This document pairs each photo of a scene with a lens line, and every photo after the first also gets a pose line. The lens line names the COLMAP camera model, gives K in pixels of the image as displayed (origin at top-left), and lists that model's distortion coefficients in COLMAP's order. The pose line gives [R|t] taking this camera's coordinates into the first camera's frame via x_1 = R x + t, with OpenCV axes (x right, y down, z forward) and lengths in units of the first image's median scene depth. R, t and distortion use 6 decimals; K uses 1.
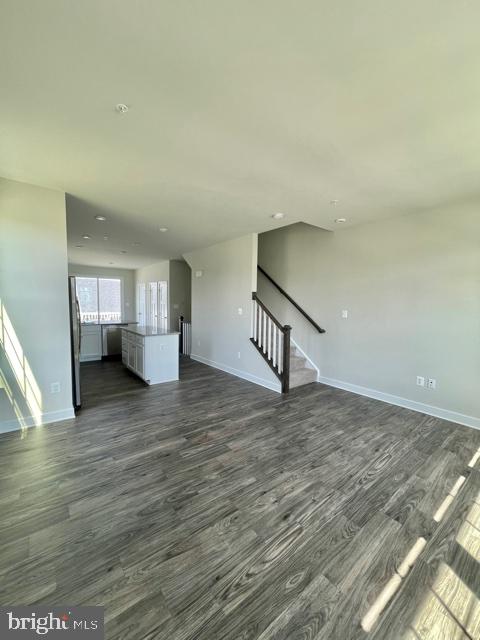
lens RADIAL K [[256.0, 0, 239.3], [0, 256.0, 319.5], [0, 0, 1]] dist [-0.000609, -0.002055]
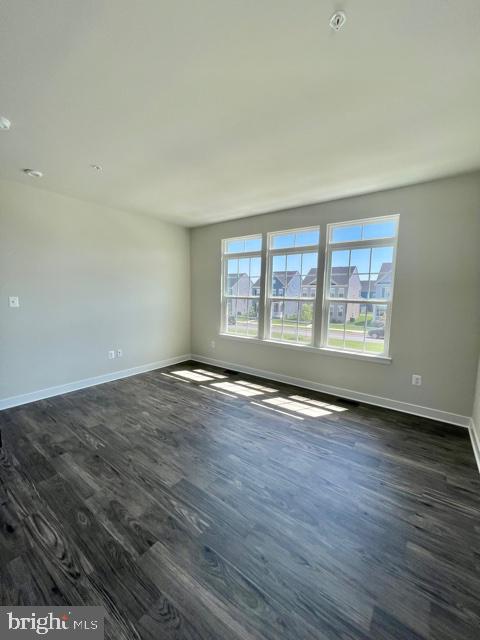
lens RADIAL K [[256.0, 0, 241.4], [0, 256.0, 321.0], [0, 0, 1]] dist [-0.000609, -0.002055]
pose [[-0.265705, -0.124528, 0.955978, -0.695304], [0.041347, 0.989238, 0.140352, -0.065797], [-0.963167, 0.076819, -0.257697, 0.900451]]
